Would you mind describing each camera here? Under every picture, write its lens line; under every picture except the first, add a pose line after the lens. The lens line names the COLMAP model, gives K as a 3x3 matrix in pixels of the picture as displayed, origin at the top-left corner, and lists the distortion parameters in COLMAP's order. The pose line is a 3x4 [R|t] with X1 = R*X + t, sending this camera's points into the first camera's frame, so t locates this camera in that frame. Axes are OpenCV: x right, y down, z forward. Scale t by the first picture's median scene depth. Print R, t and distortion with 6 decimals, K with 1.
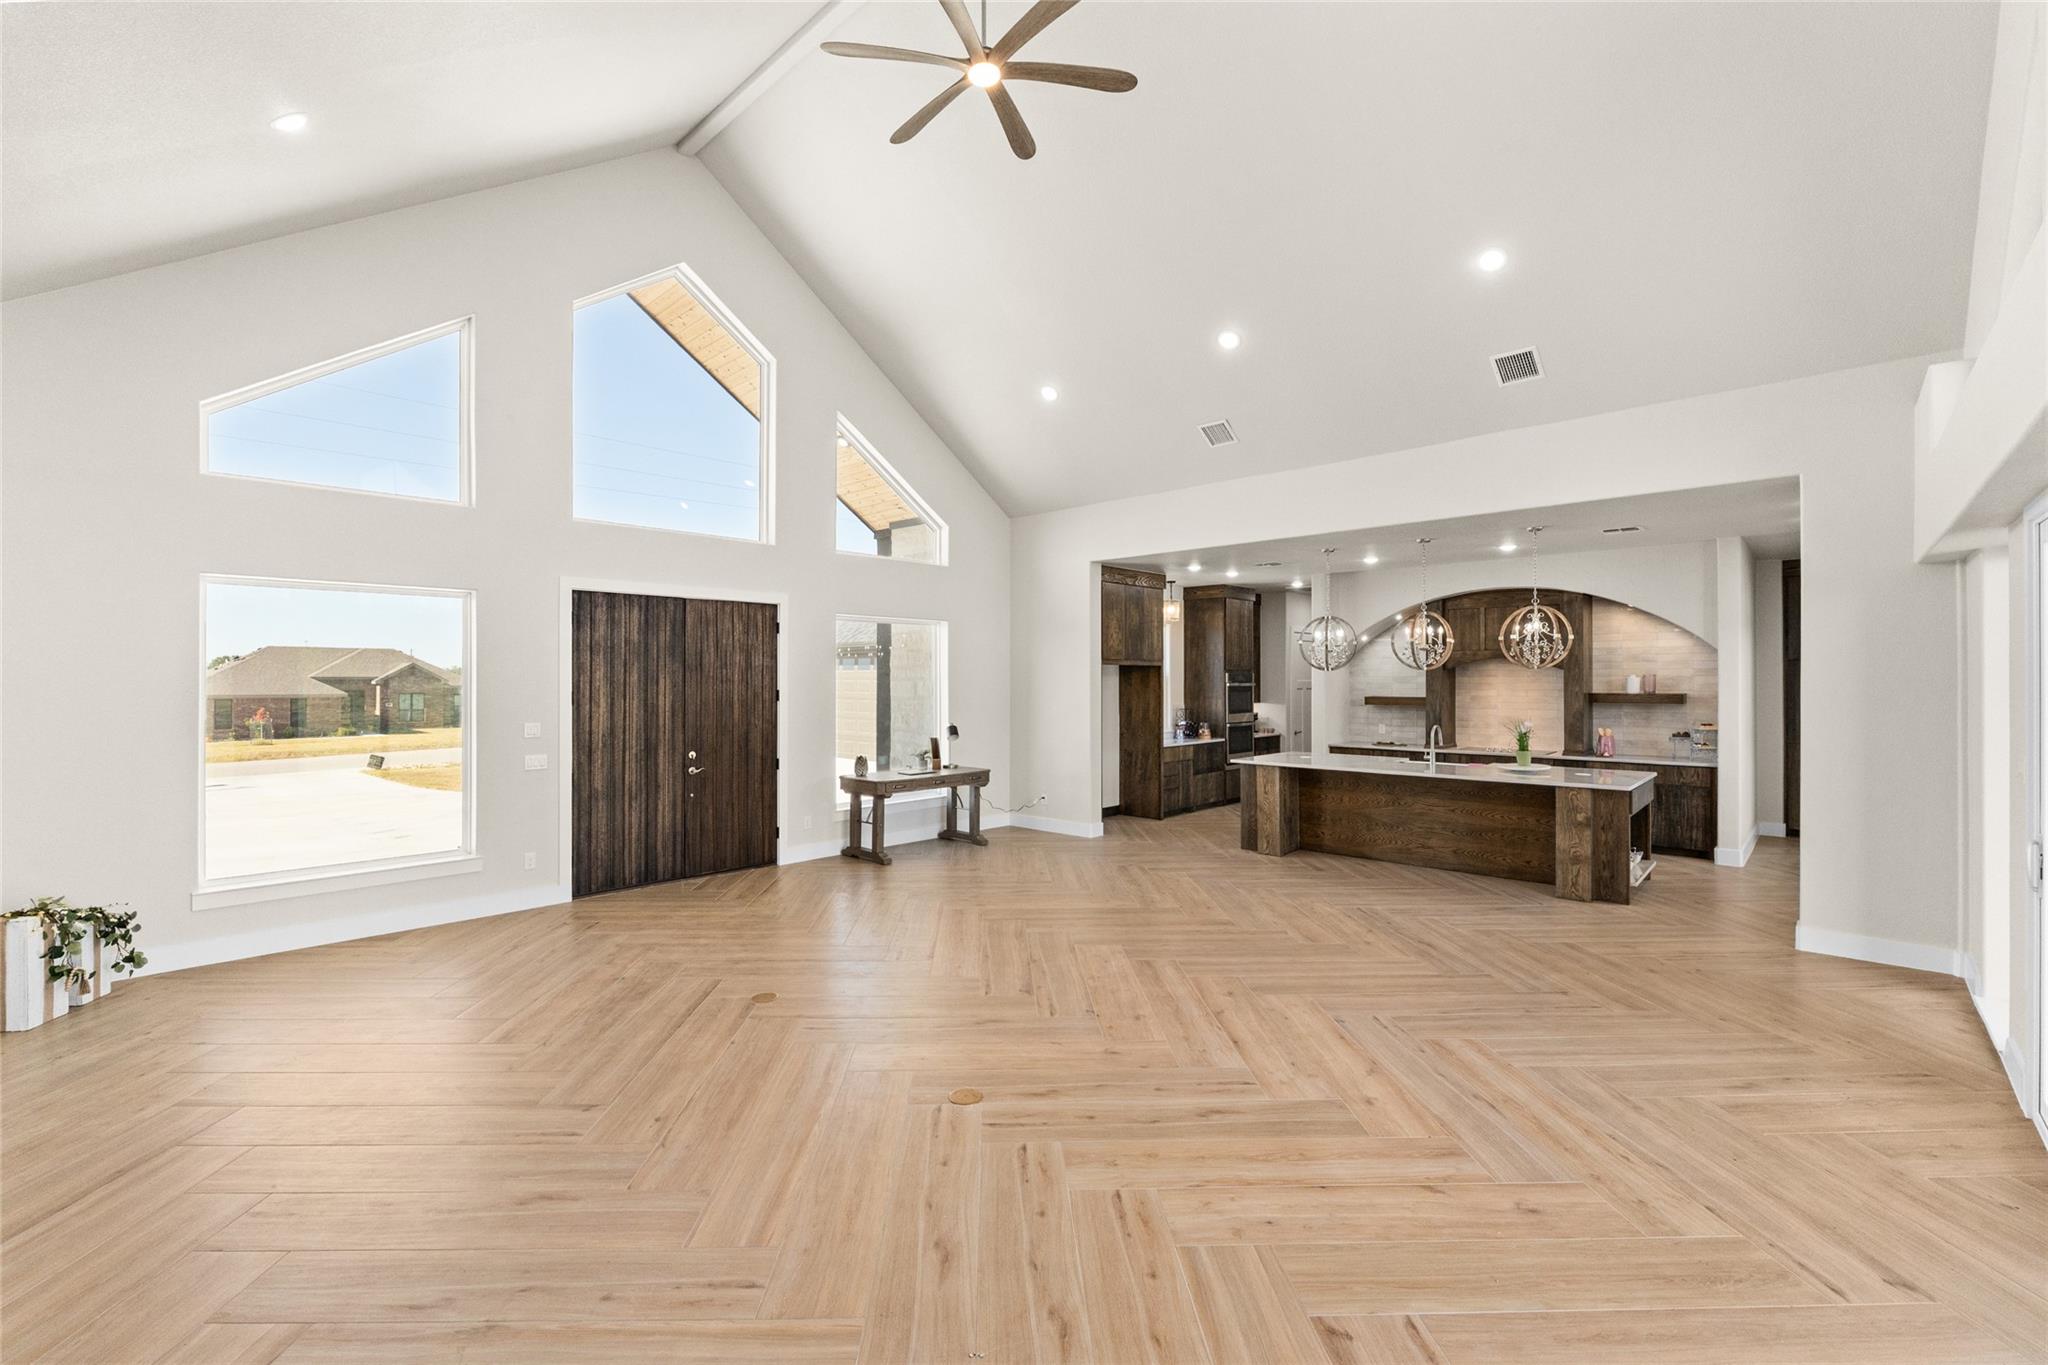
lens RADIAL K [[861.9, 0, 1013.0], [0, 861.9, 693.1], [0, 0, 1]] dist [-0.011524, 0.000040]
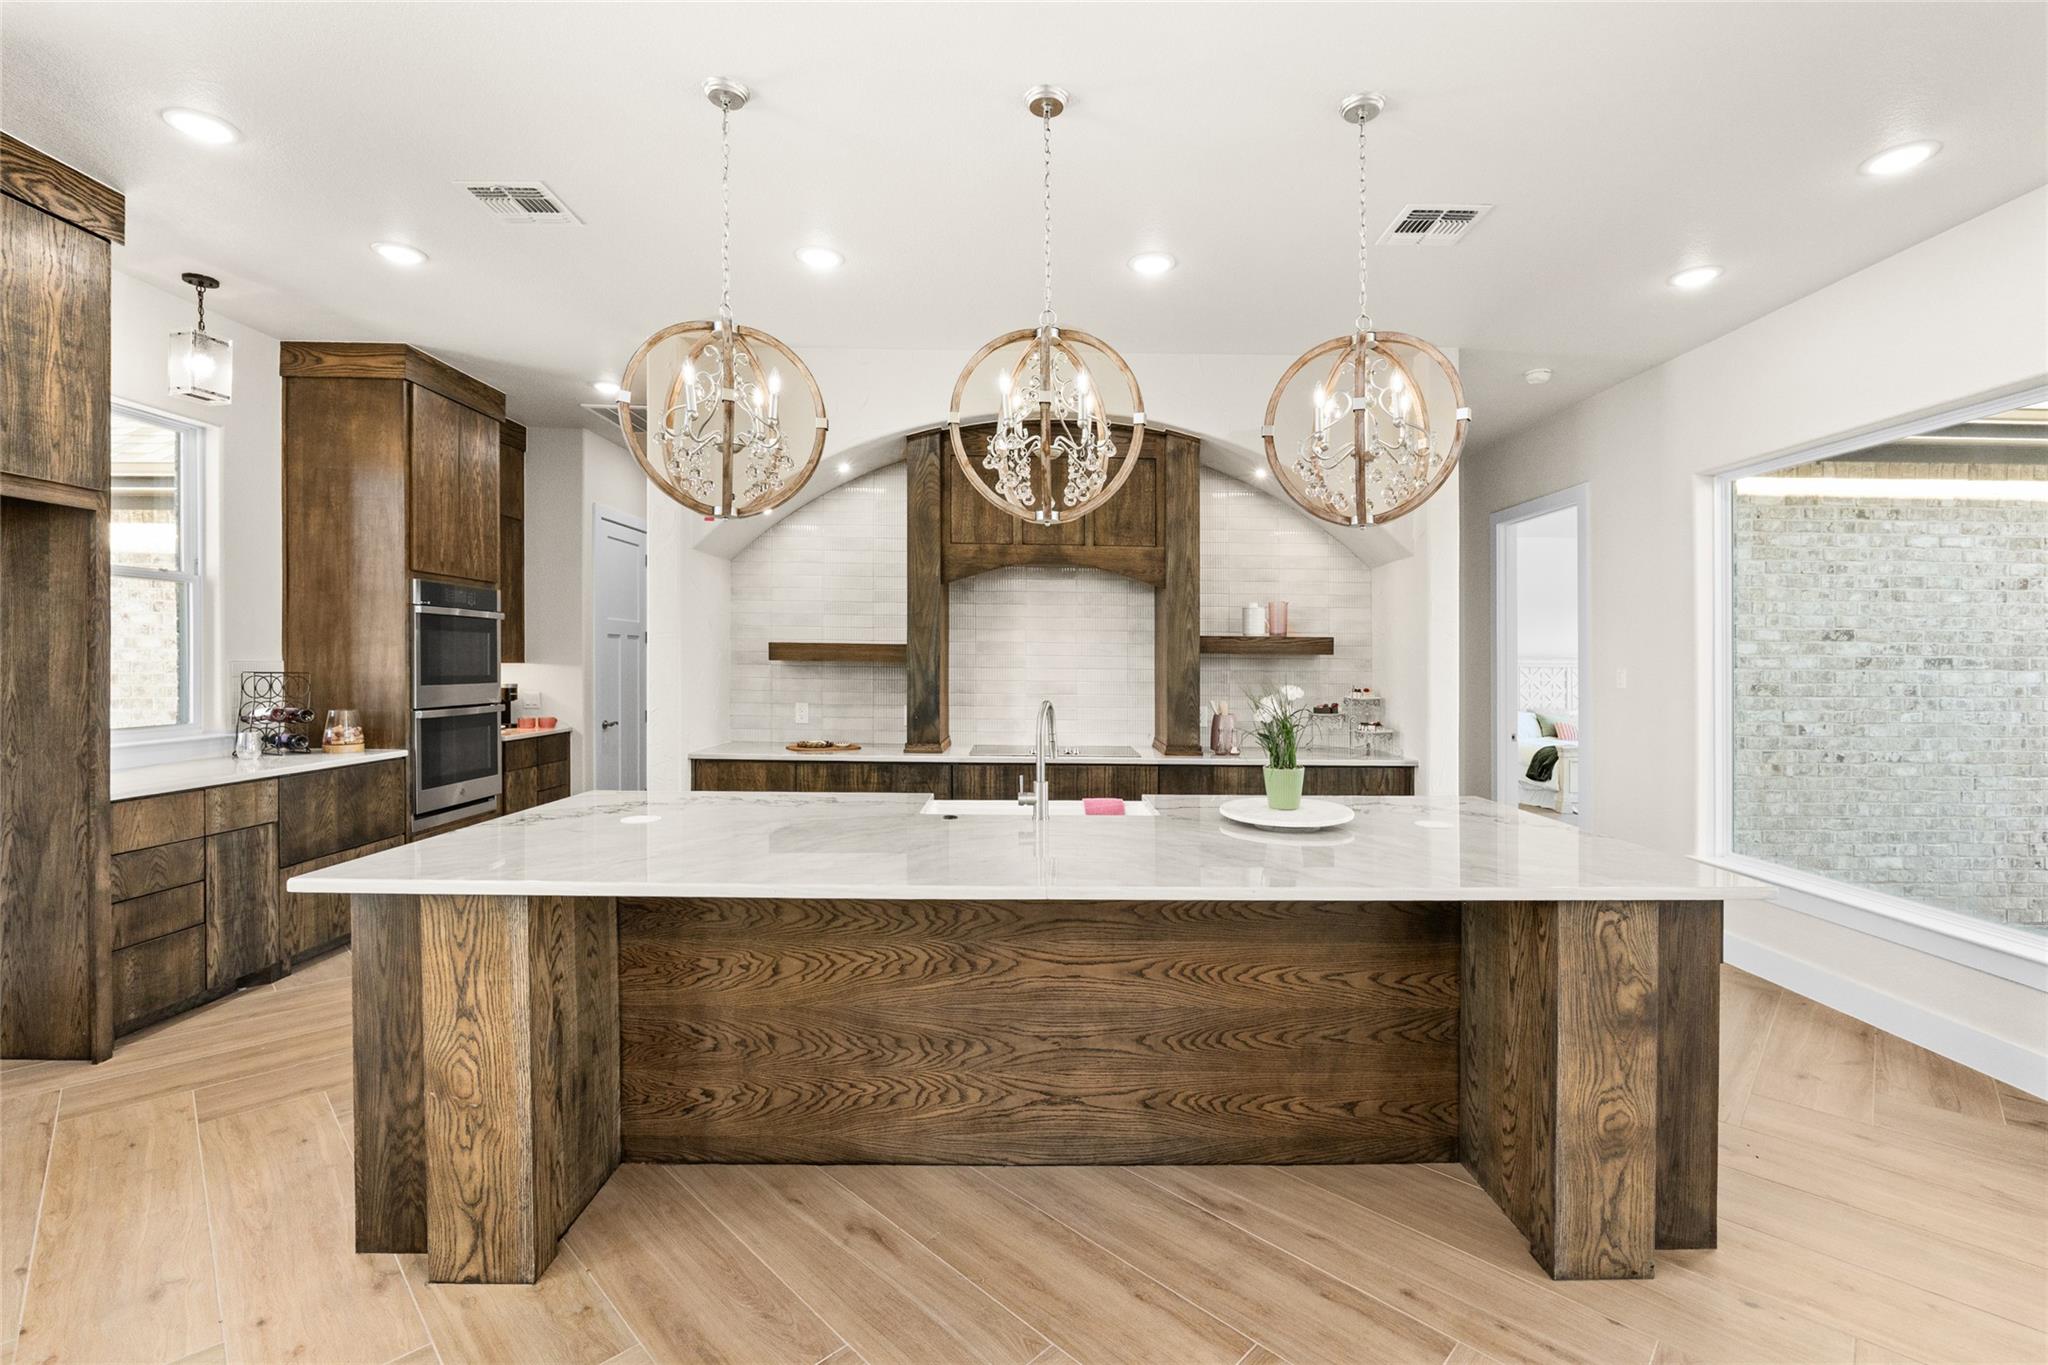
lens RADIAL K [[876.7, 0, 1043.0], [0, 876.7, 671.7], [0, 0, 1]] dist [-0.010801, 0.000219]
pose [[0.709922, 0.003166, 0.704273, 0.253136], [-0.001217, 0.999994, -0.003269, 0.027725], [-0.704279, 0.001464, 0.709922, 0.768735]]
